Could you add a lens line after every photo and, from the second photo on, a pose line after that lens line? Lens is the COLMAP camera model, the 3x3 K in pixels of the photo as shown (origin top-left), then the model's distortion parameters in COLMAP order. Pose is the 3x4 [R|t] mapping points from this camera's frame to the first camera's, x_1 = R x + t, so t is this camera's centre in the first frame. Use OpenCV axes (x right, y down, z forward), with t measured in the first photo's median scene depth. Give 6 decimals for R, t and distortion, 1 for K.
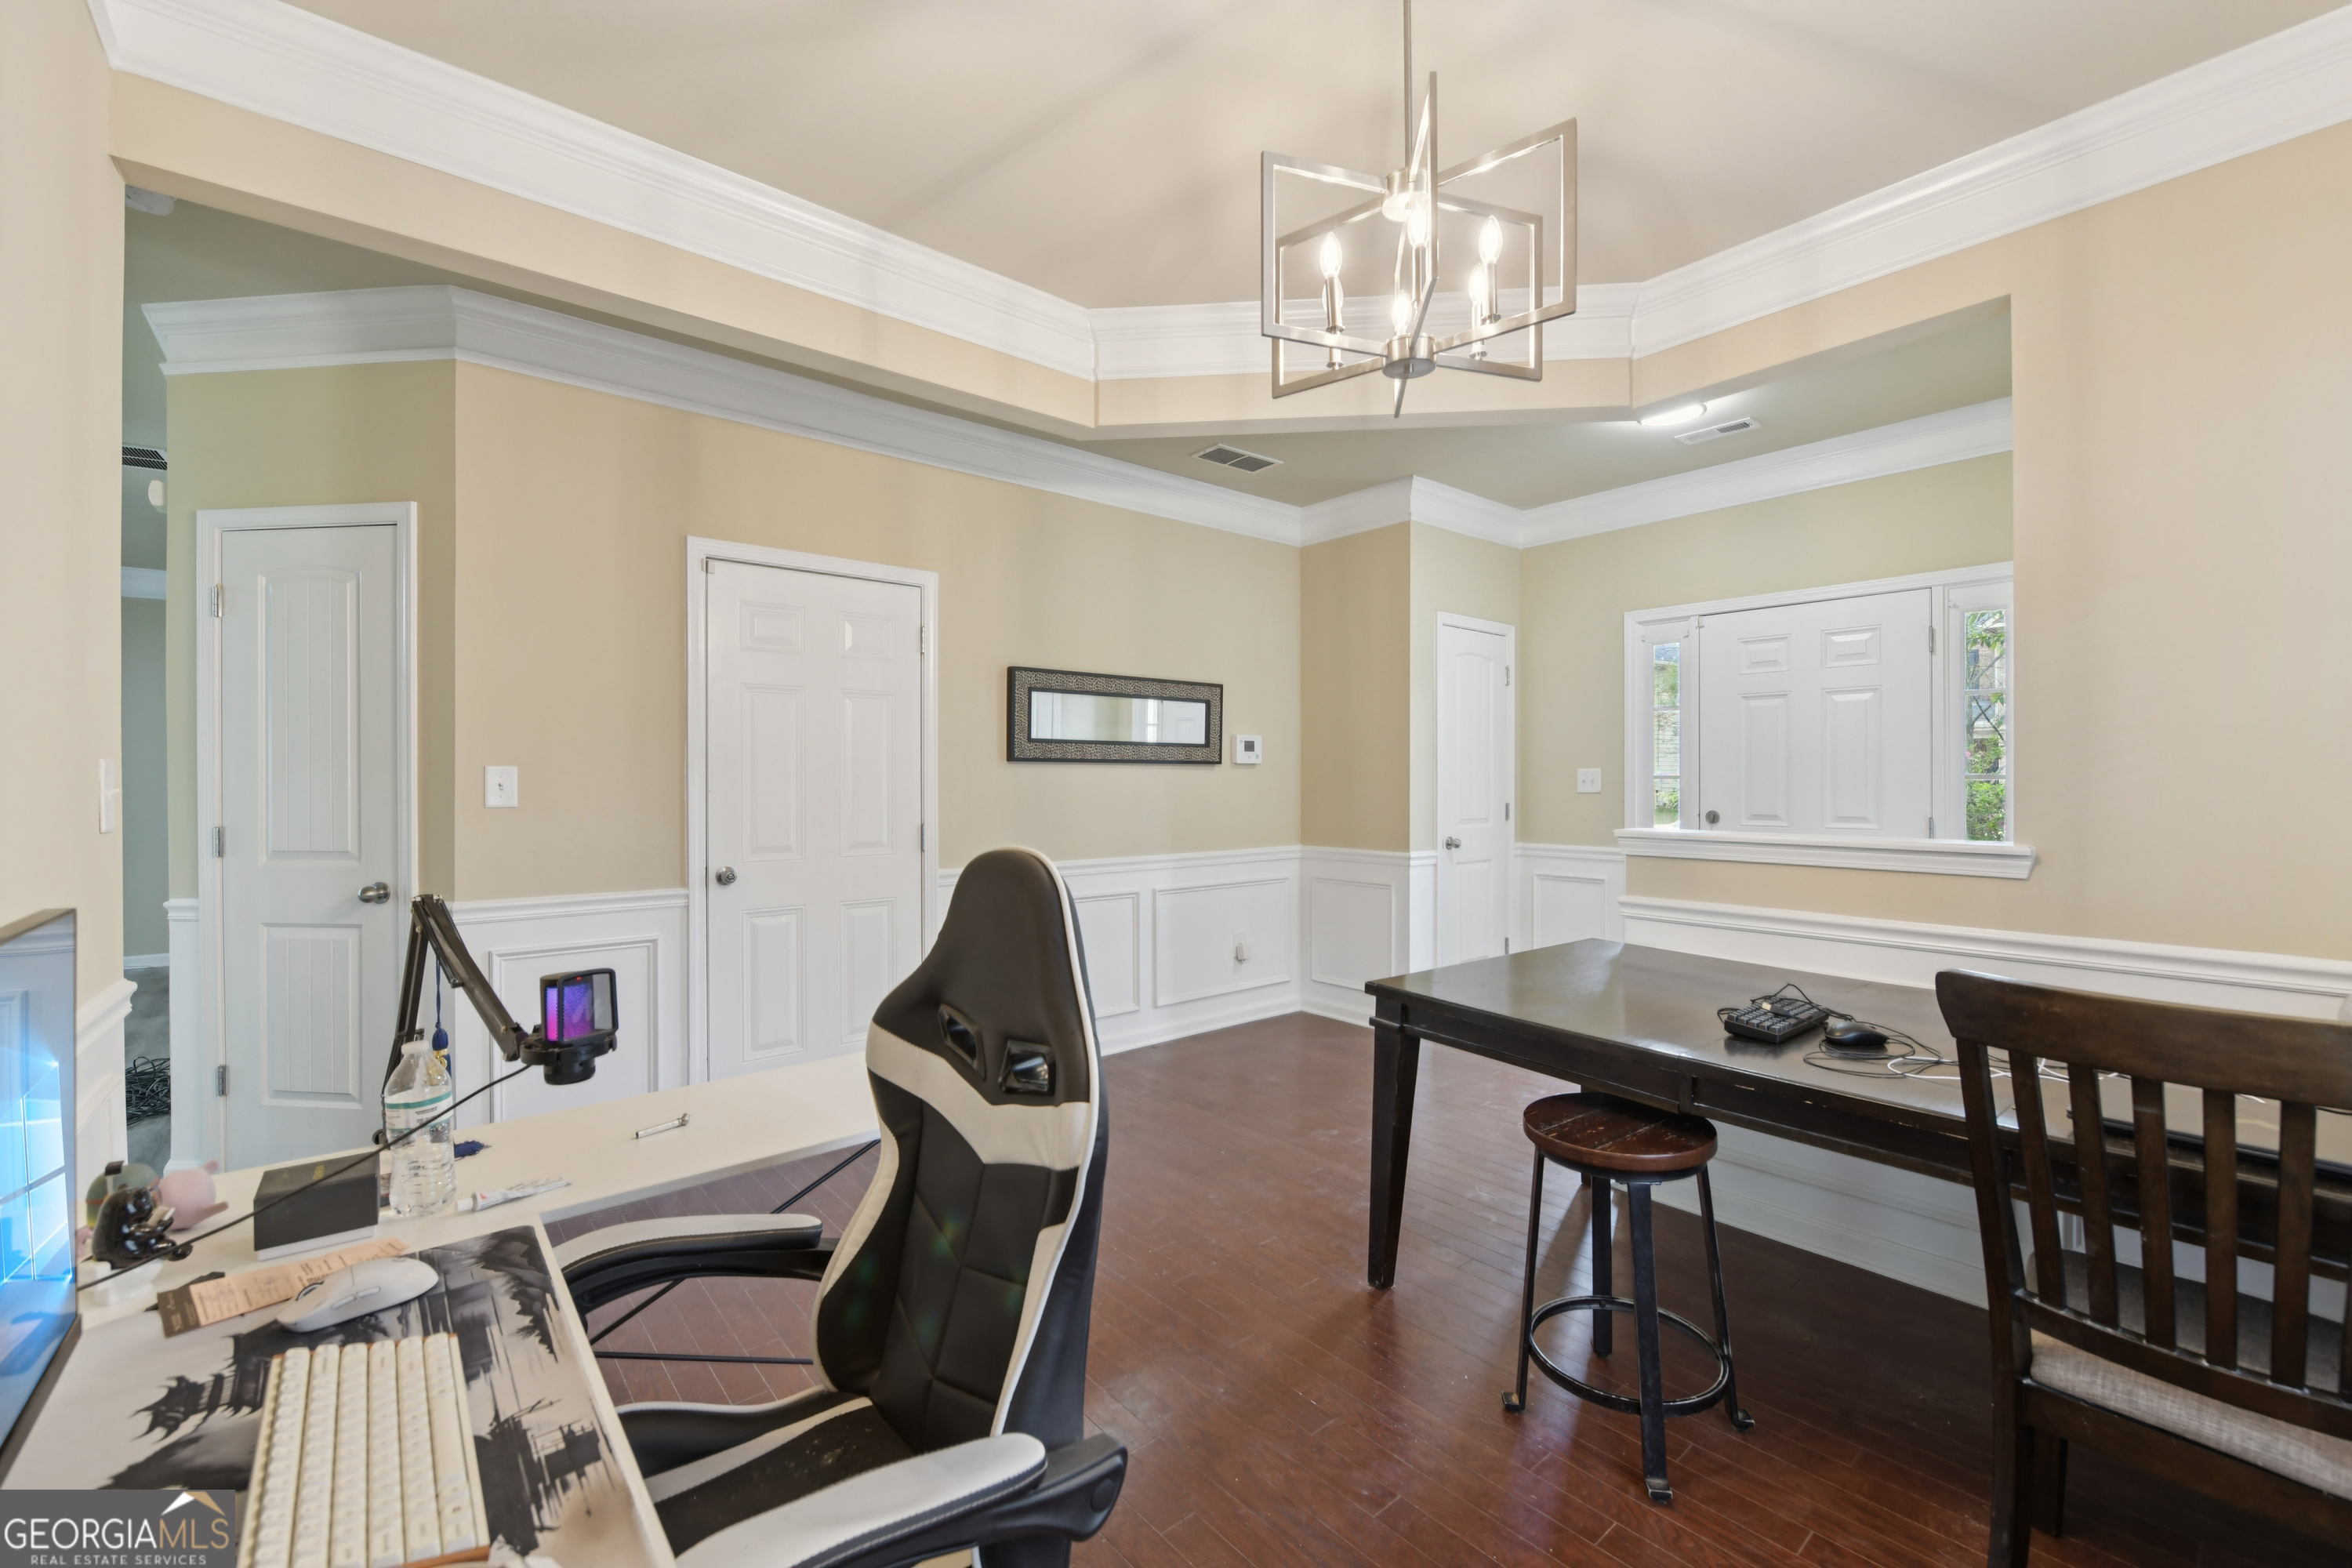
lens RADIAL K [[977.6, 0, 1169.3], [0, 977.6, 777.3], [0, 0, 1]] dist [-0.004585, -0.001515]
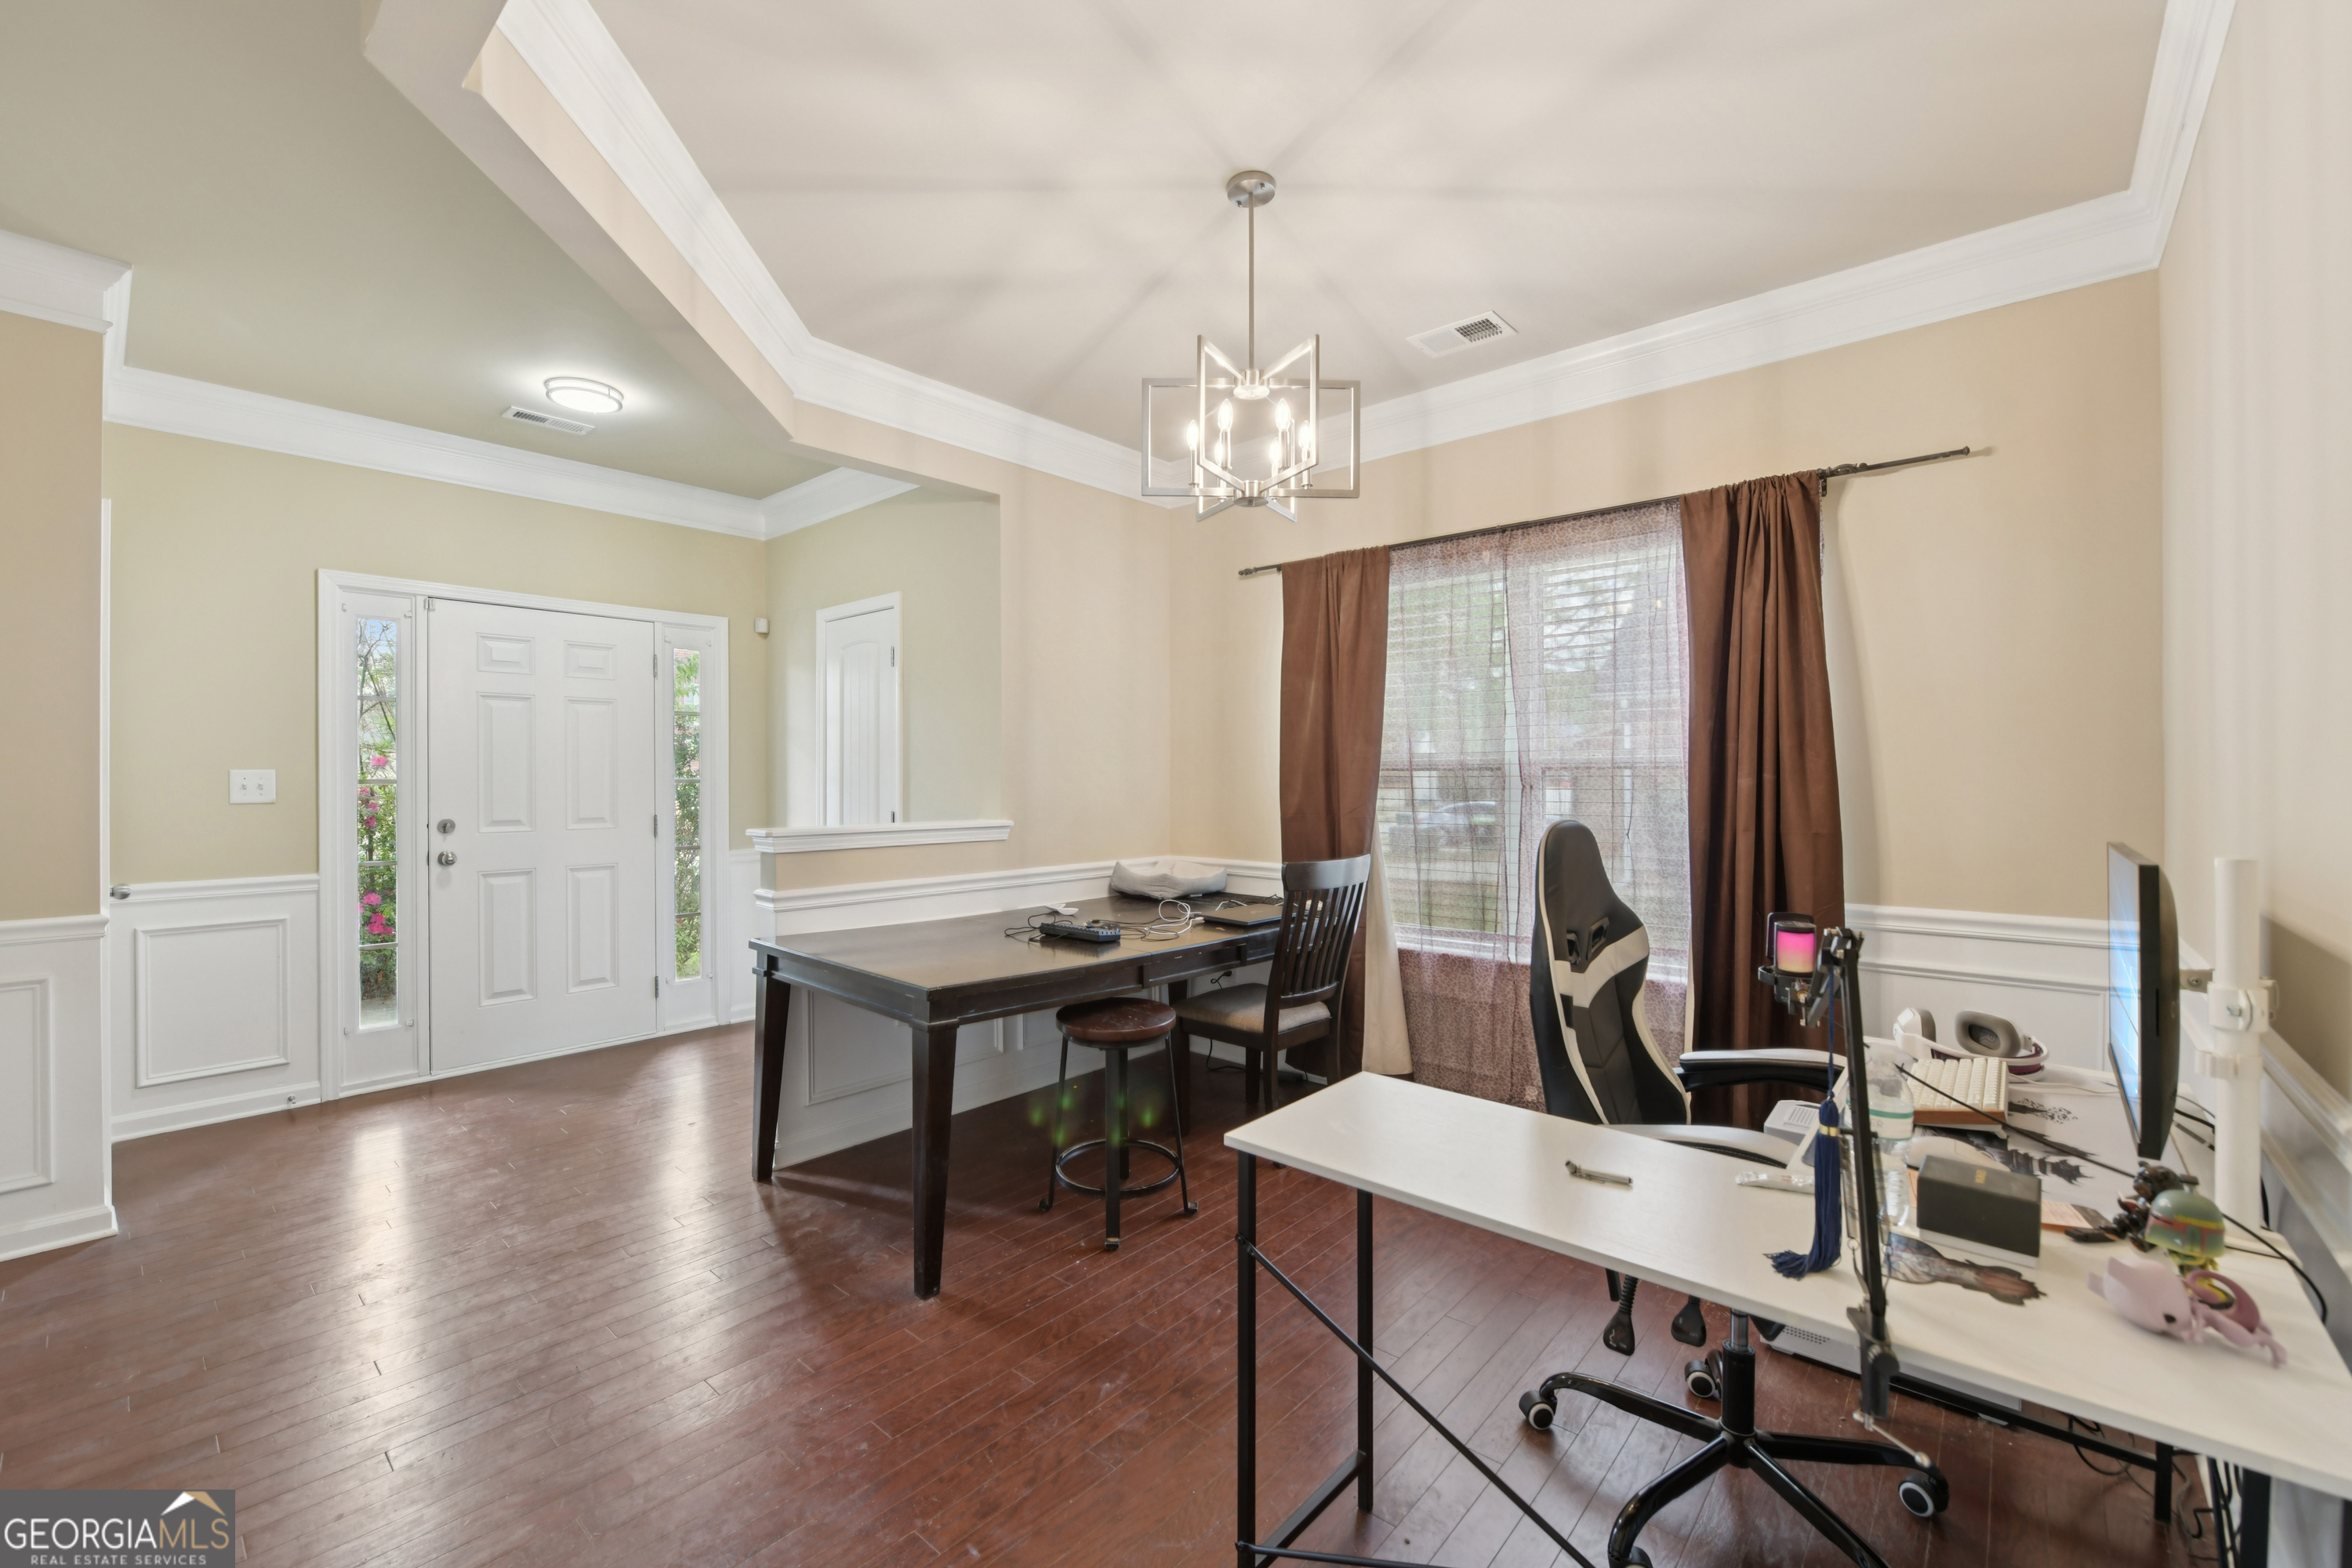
lens RADIAL K [[977.6, 0, 1173.1], [0, 977.6, 779.2], [0, 0, 1]] dist [-0.004585, -0.001515]
pose [[-0.158773, 0.002190, 0.987313, -0.442395], [0.001718, 0.999997, -0.001942, 0.000919], [-0.987314, 0.001387, -0.158776, 0.504137]]
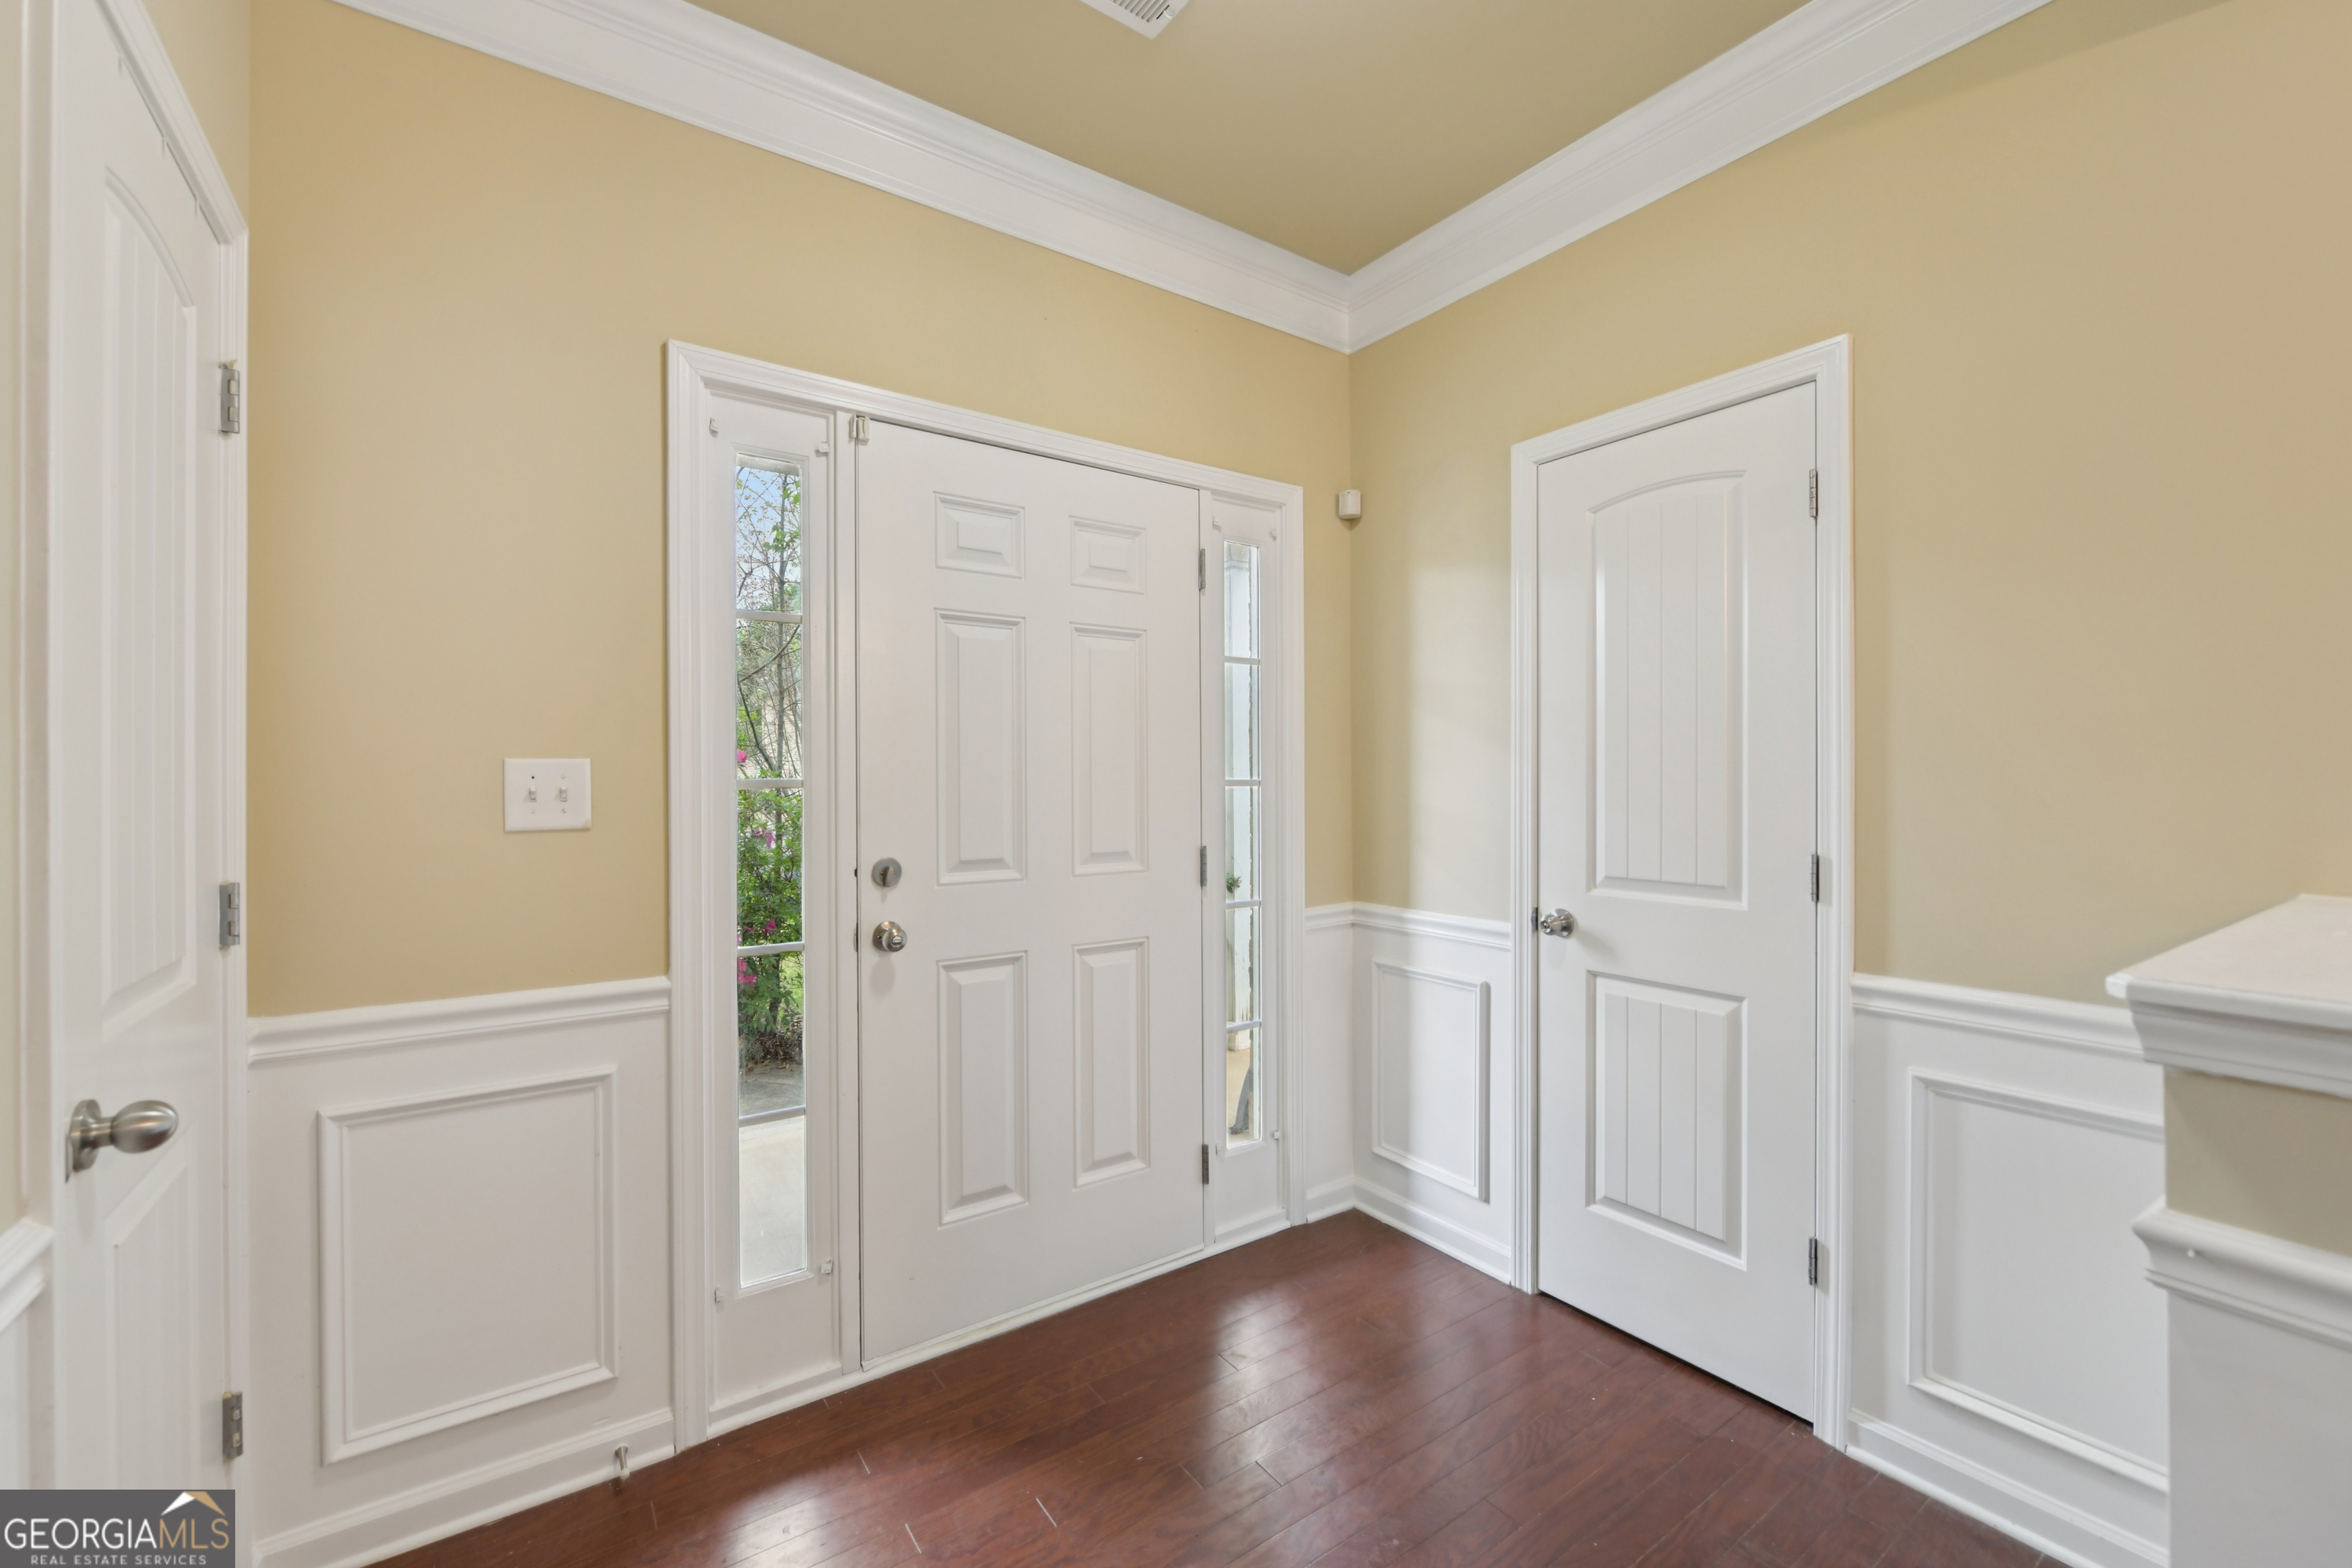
lens RADIAL K [[935.6, 0, 1165.9], [0, 935.6, 785.7], [0, 0, 1]] dist [-0.009475, 0.000058]
pose [[0.081971, -0.005348, 0.996620, 0.142841], [-0.000713, 0.999985, 0.005425, -0.001360], [-0.996634, -0.001155, 0.081966, 0.866279]]
